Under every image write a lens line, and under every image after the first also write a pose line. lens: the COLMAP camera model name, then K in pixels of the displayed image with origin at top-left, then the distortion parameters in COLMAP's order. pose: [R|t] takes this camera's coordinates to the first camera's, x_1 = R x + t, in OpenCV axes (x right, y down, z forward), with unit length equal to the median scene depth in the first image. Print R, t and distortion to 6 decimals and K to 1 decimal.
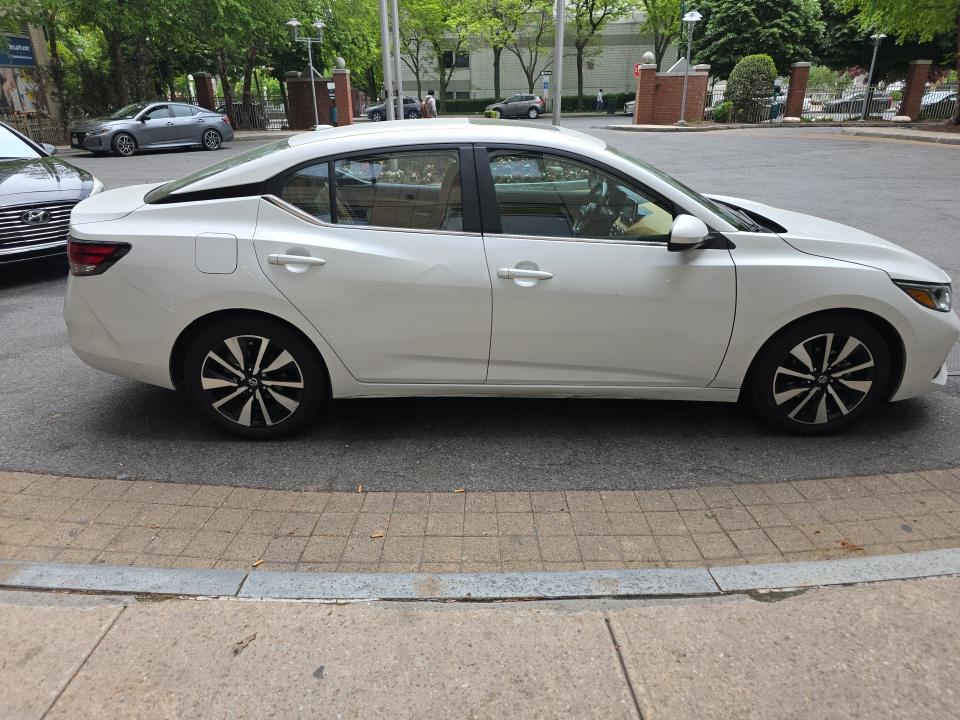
lens RADIAL K [[671.0, 0, 482.2], [0, 671.0, 360.0], [0, 0, 1]] dist [0.058283, -0.051806]
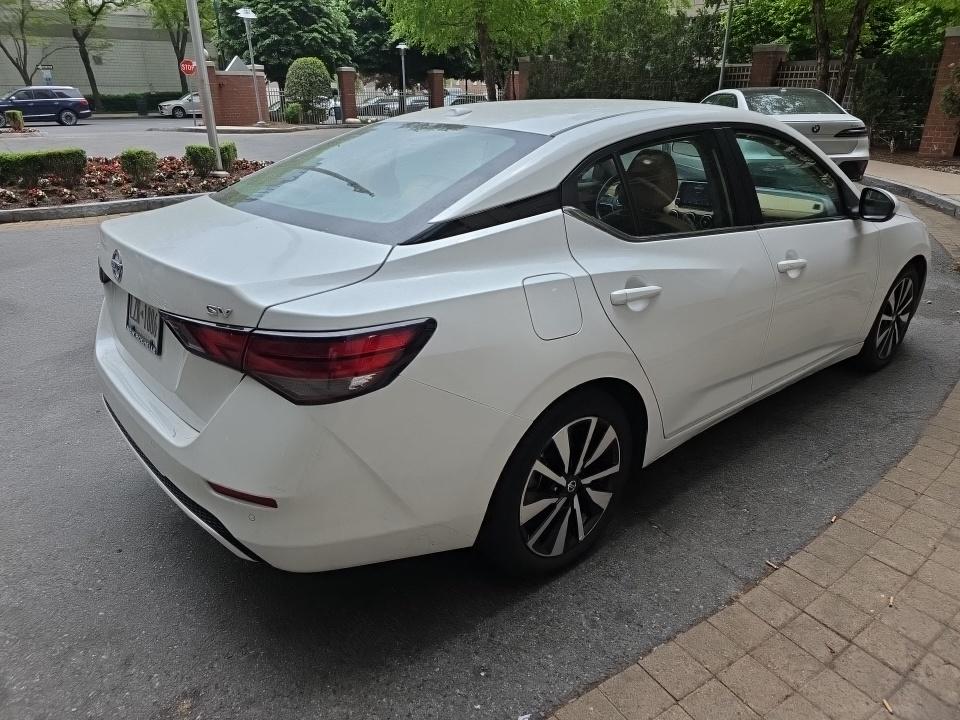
lens RADIAL K [[657.5, 0, 503.4], [0, 657.5, 359.2], [0, 0, 1]] dist [0.054974, -0.045051]
pose [[0.759938, -0.232456, 0.607008, -0.143803], [0.232174, 0.969334, 0.080541, -0.030030], [-0.607116, 0.079726, 0.790604, 0.097241]]
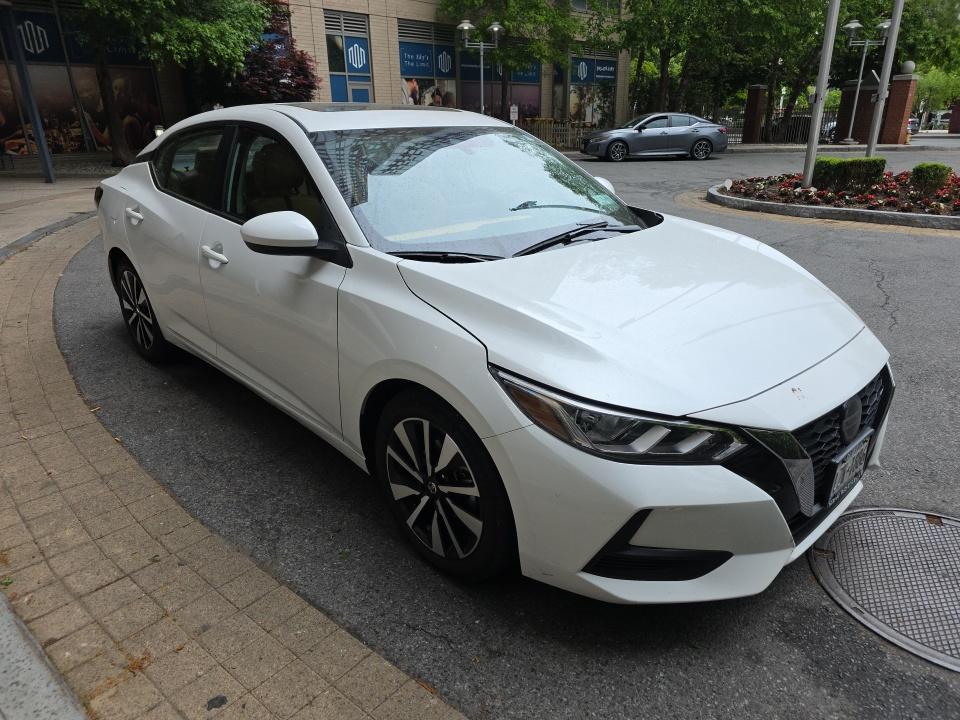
lens RADIAL K [[671.0, 0, 482.2], [0, 671.0, 360.0], [0, 0, 1]] dist [0.058283, -0.051806]
pose [[0.664618, 0.257617, -0.701368, 0.187810], [-0.271971, 0.957698, 0.094049, -0.032562], [0.695927, 0.128246, 0.706568, 0.107212]]
